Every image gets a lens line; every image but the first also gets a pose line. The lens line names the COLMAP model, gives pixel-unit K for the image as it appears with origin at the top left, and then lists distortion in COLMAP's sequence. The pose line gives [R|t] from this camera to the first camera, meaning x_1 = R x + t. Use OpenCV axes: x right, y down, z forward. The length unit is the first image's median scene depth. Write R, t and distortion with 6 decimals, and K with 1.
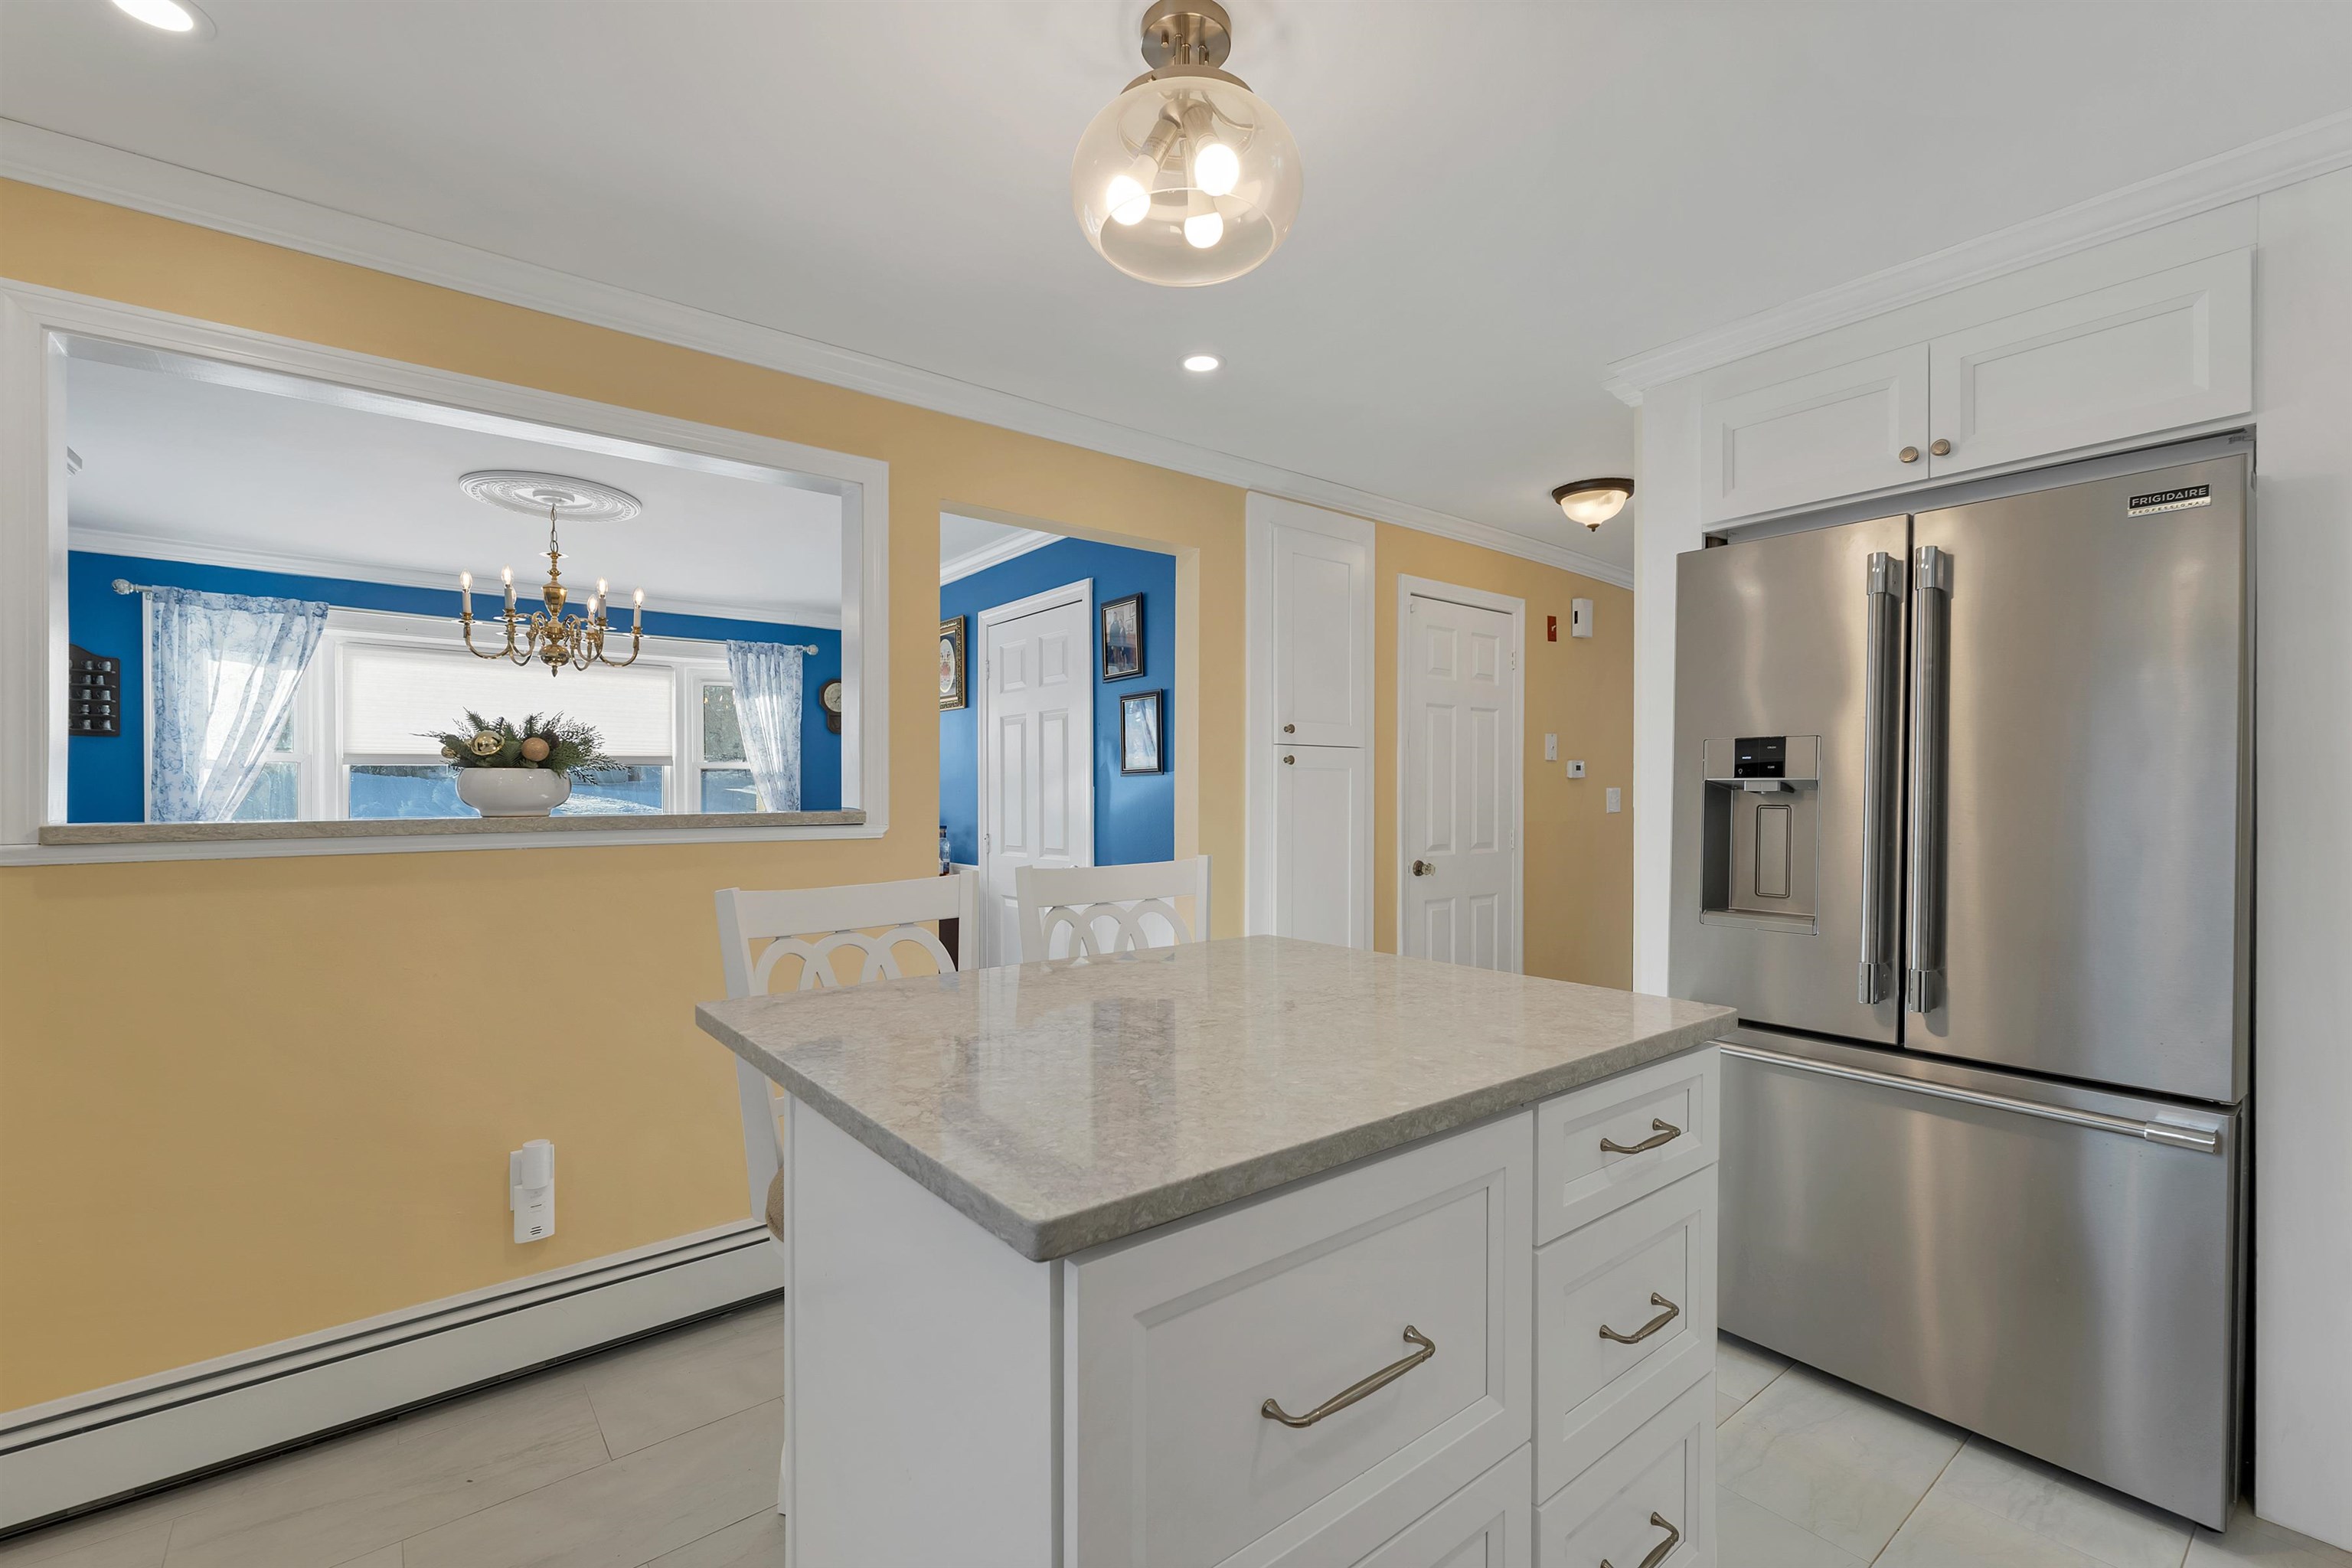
lens RADIAL K [[1025.2, 0, 1158.7], [0, 1025.2, 776.2], [0, 0, 1]] dist [0.003127, -0.000106]
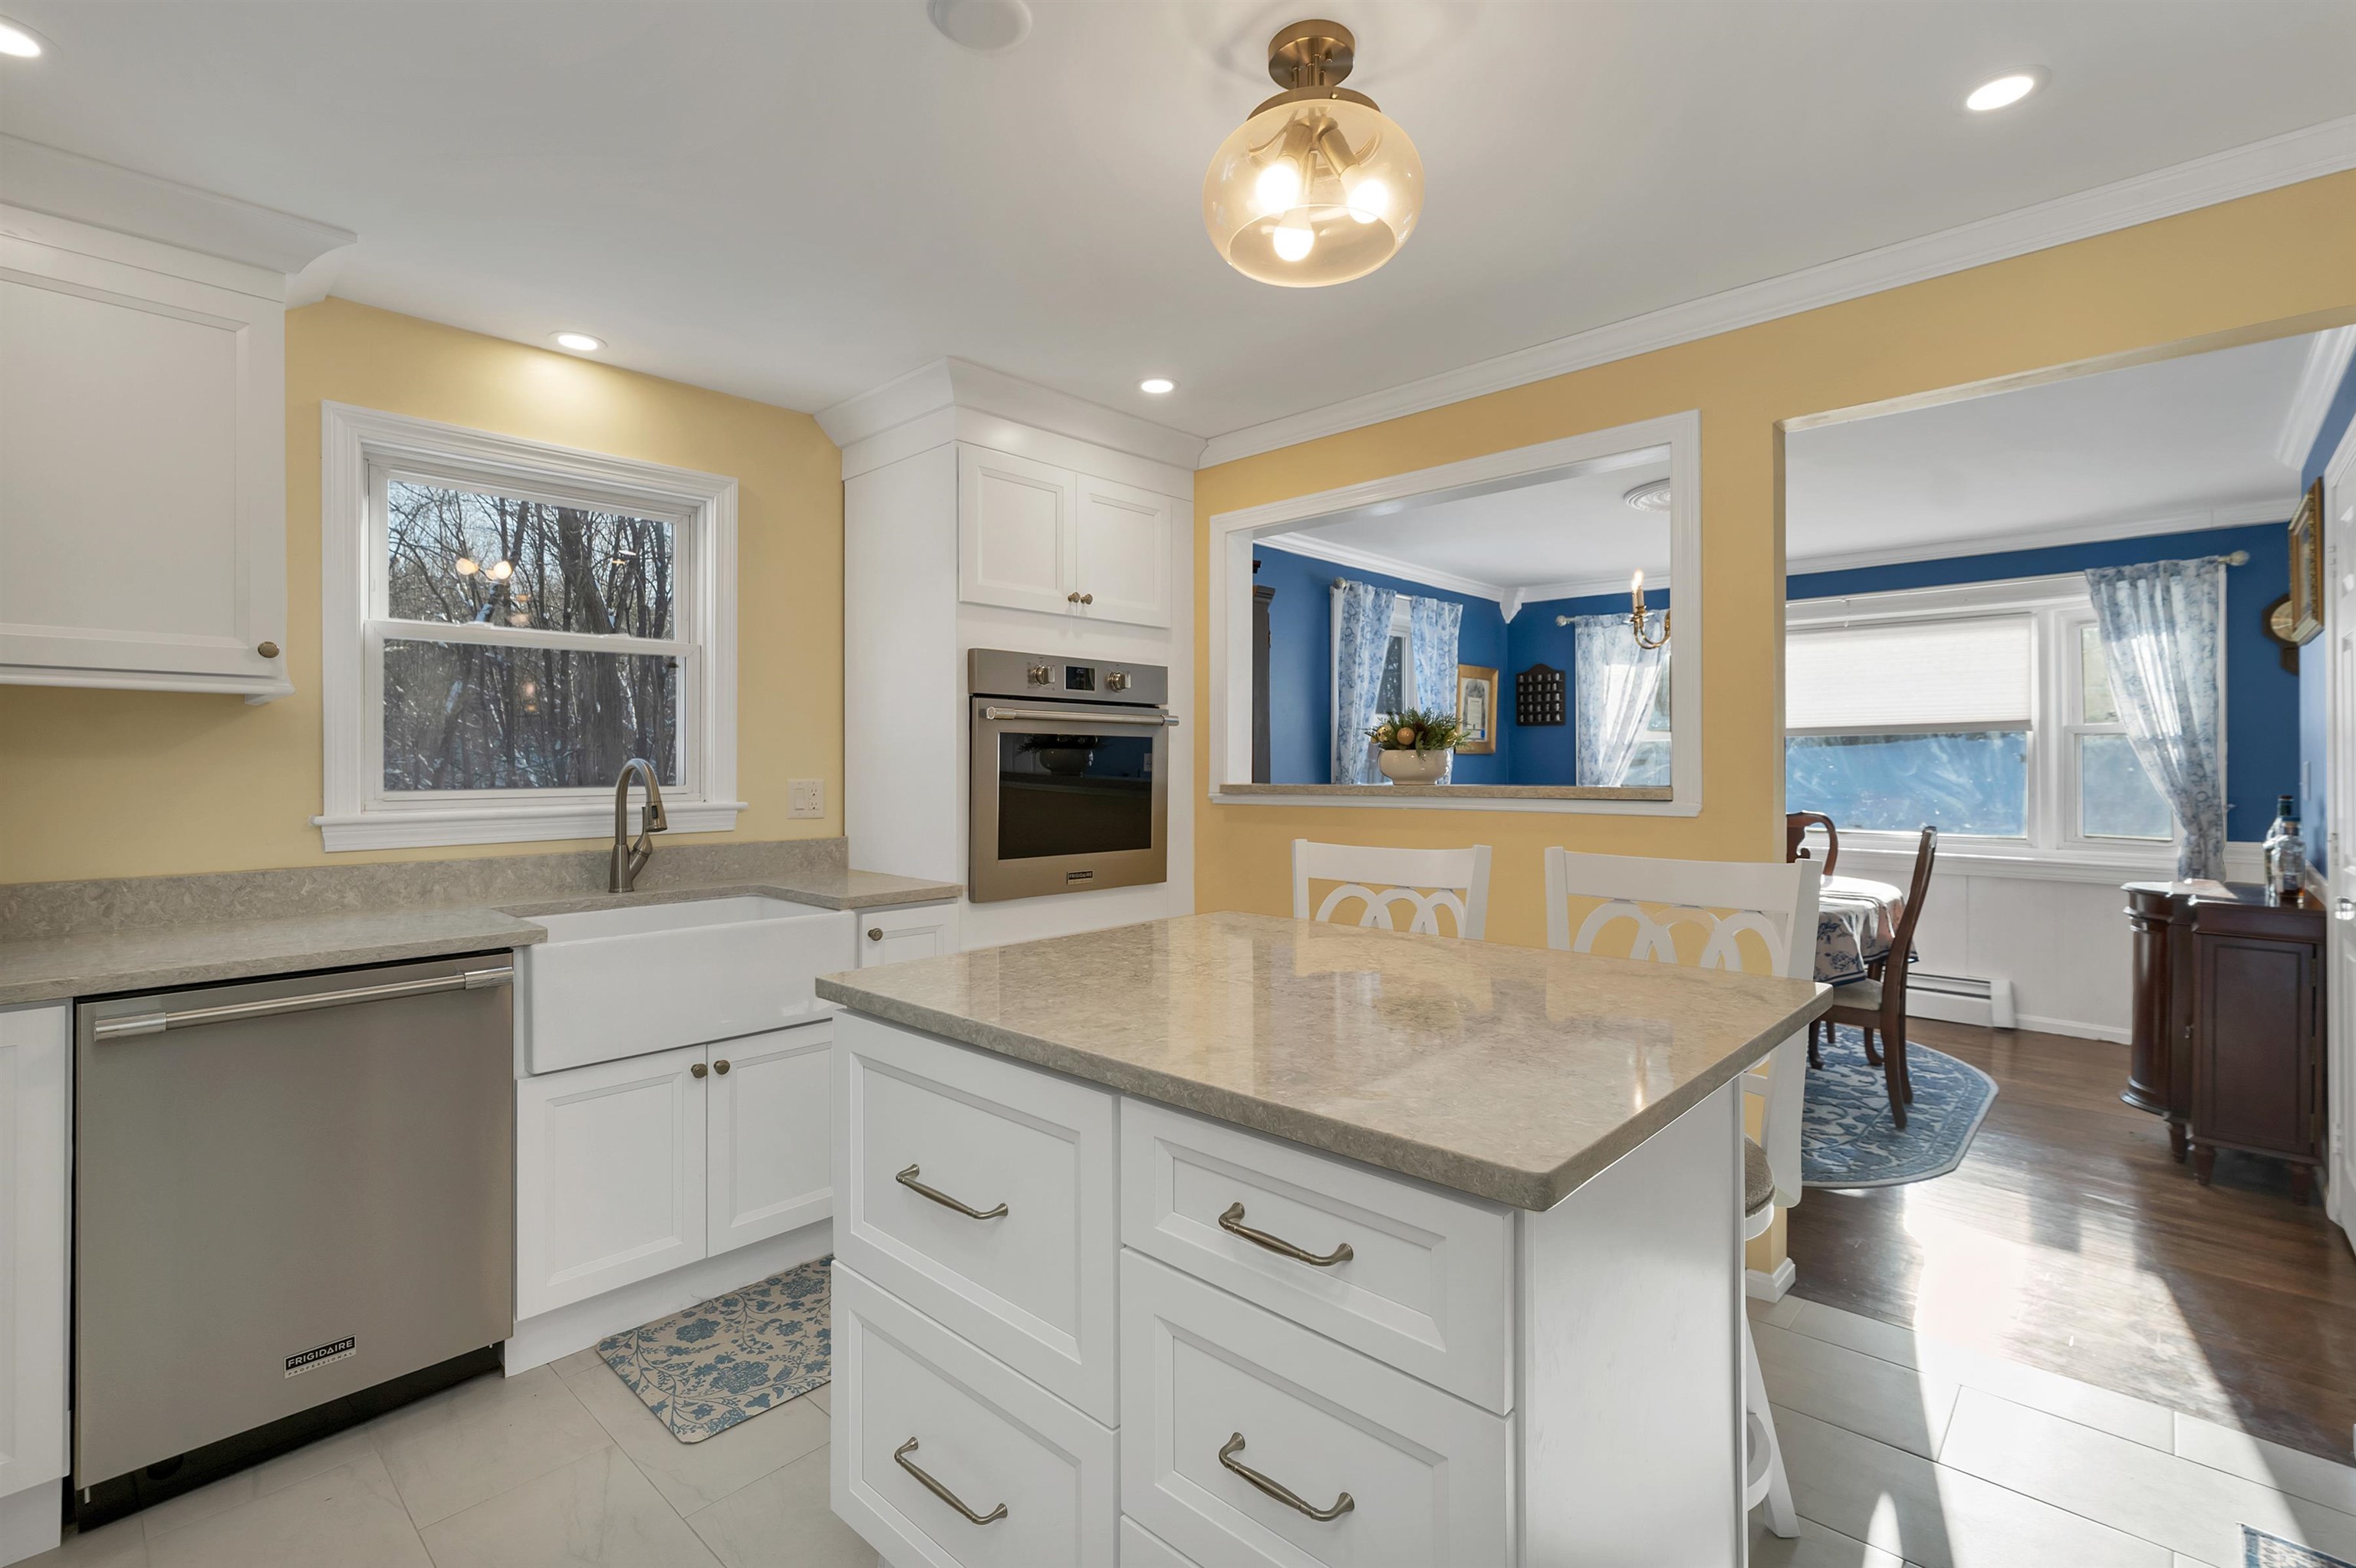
lens RADIAL K [[1026.8, 0, 1172.9], [0, 1026.8, 753.6], [0, 0, 1]] dist [0.003127, -0.000106]
pose [[0.159363, -0.008678, -0.987182, 0.322019], [0.020183, 0.999781, -0.005530, -0.000530], [0.987014, -0.019043, 0.159503, 0.213235]]
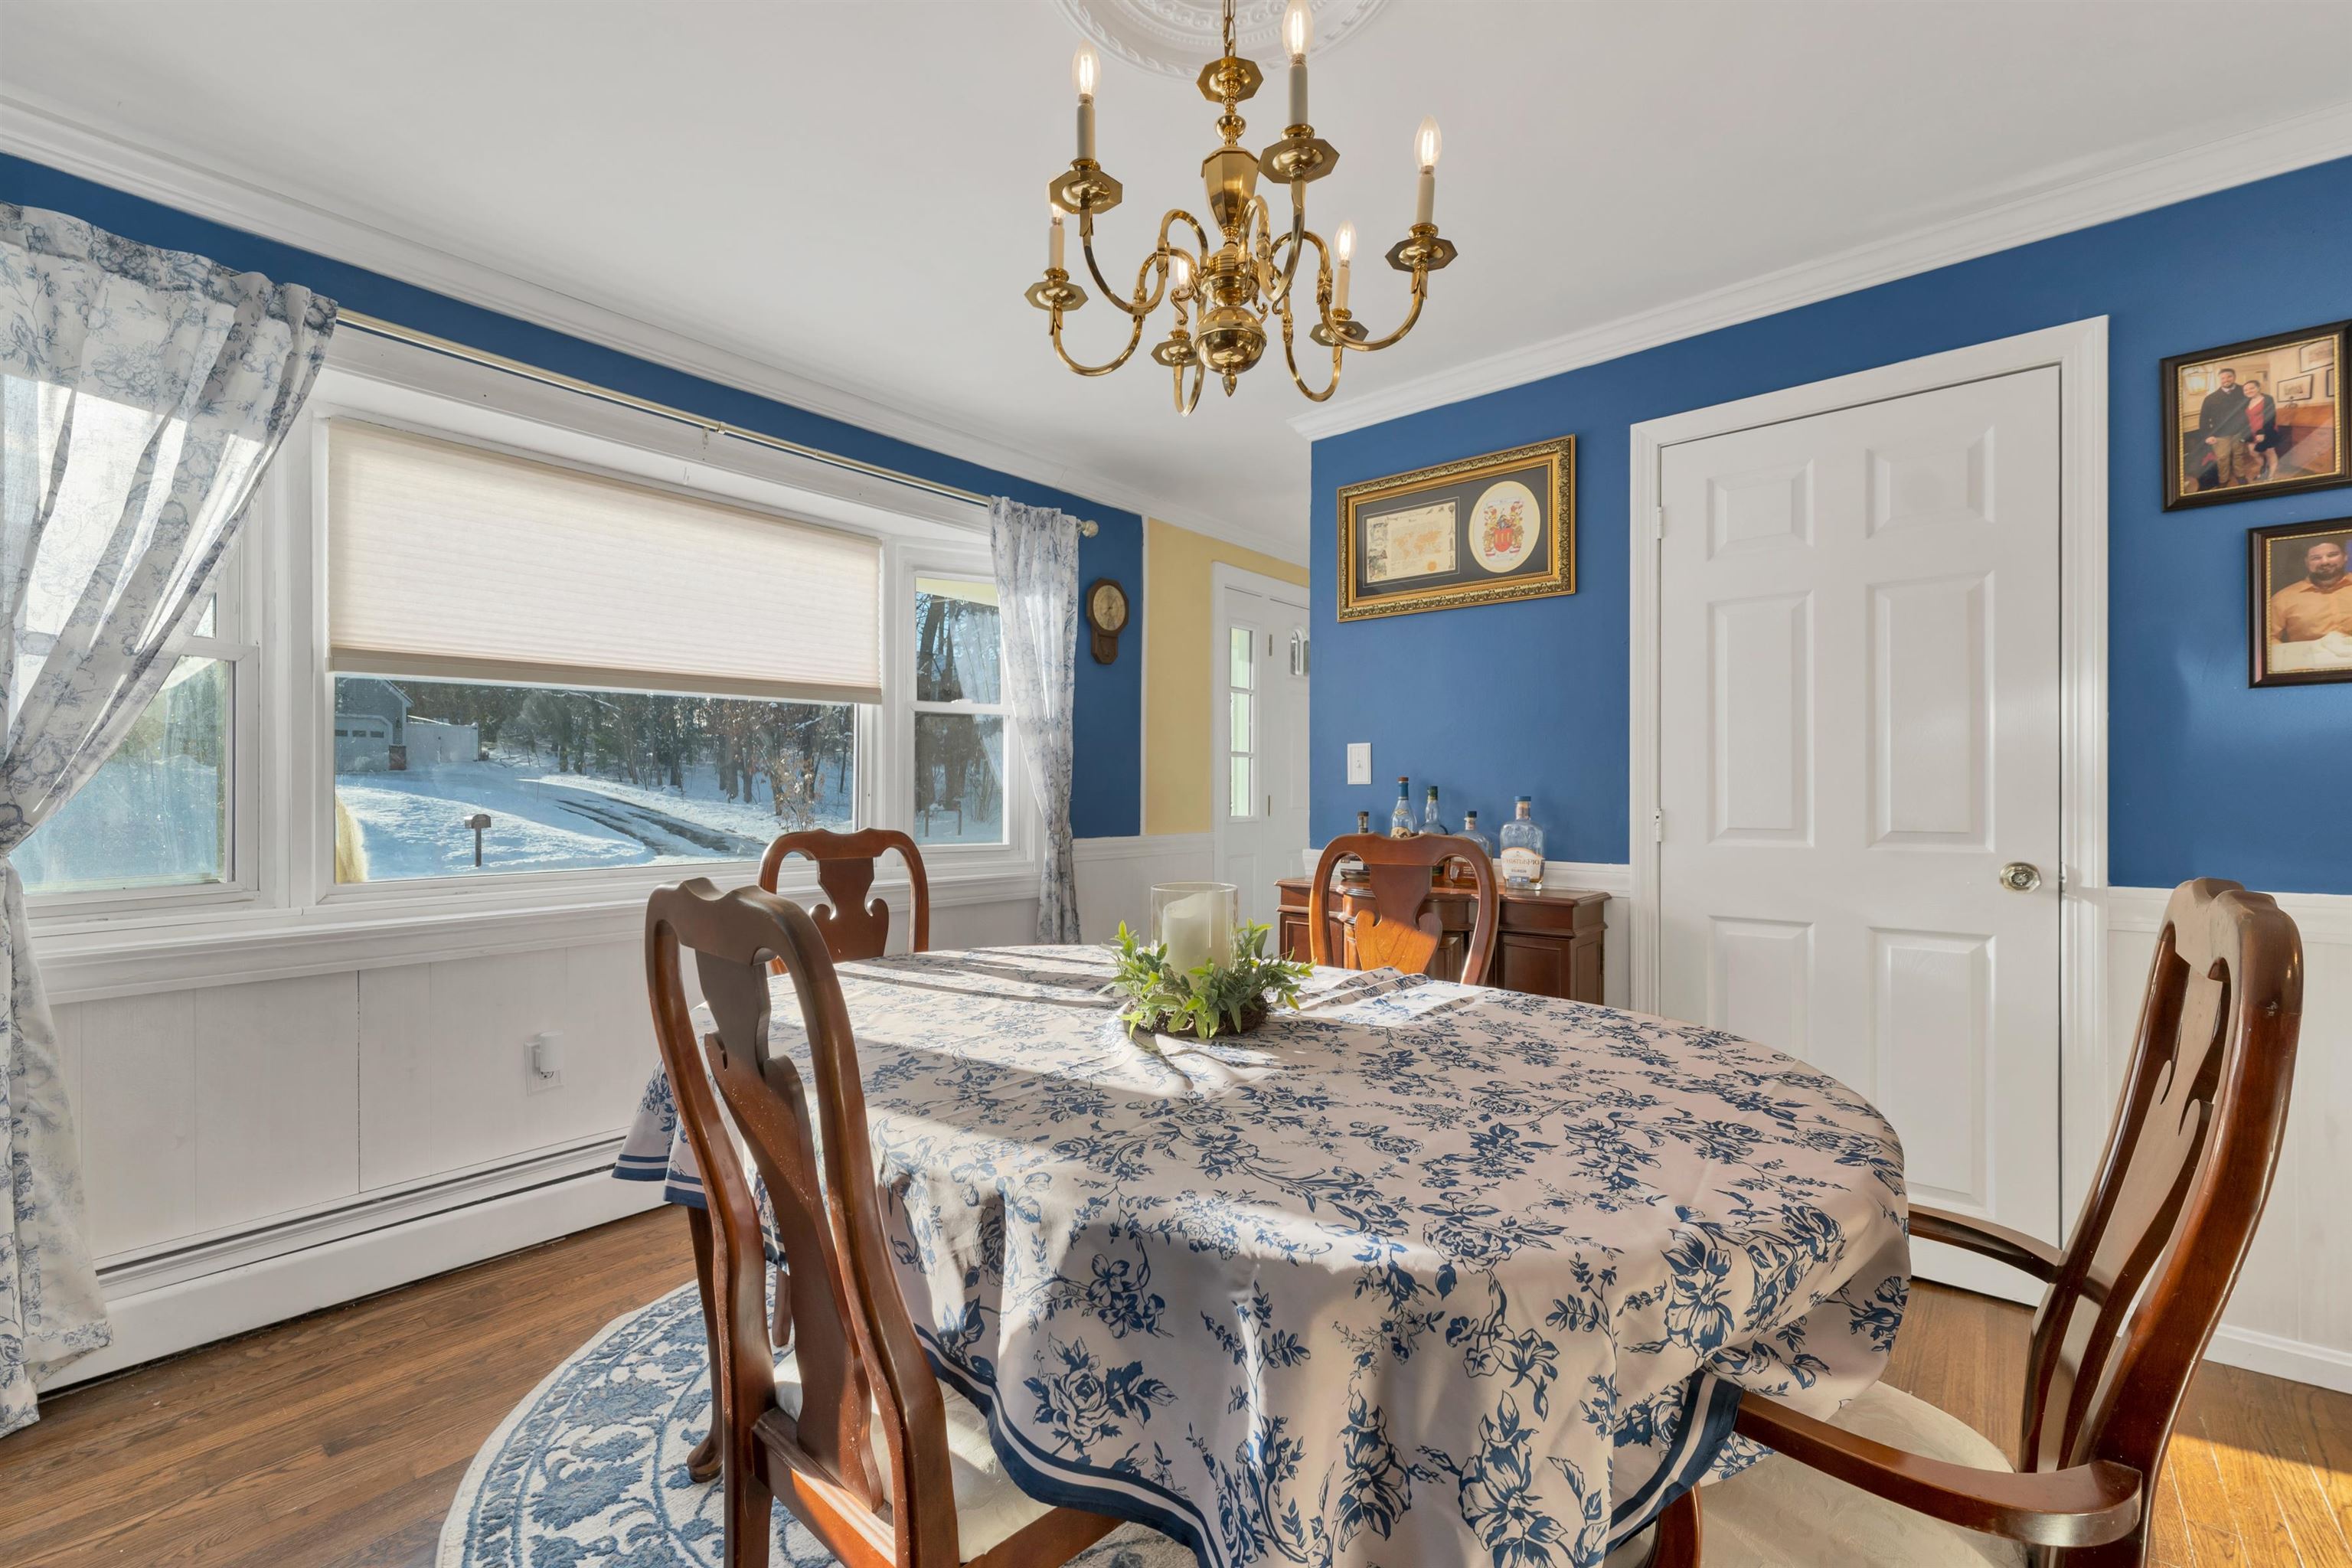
lens RADIAL K [[971.0, 0, 1166.9], [0, 971.0, 782.8], [0, 0, 1]] dist [0.002761, -0.000771]
pose [[0.976471, 0.000193, 0.215651, -0.559740], [-0.002674, 0.999934, 0.011212, 0.039196], [-0.215634, -0.011525, 0.976406, 0.514359]]
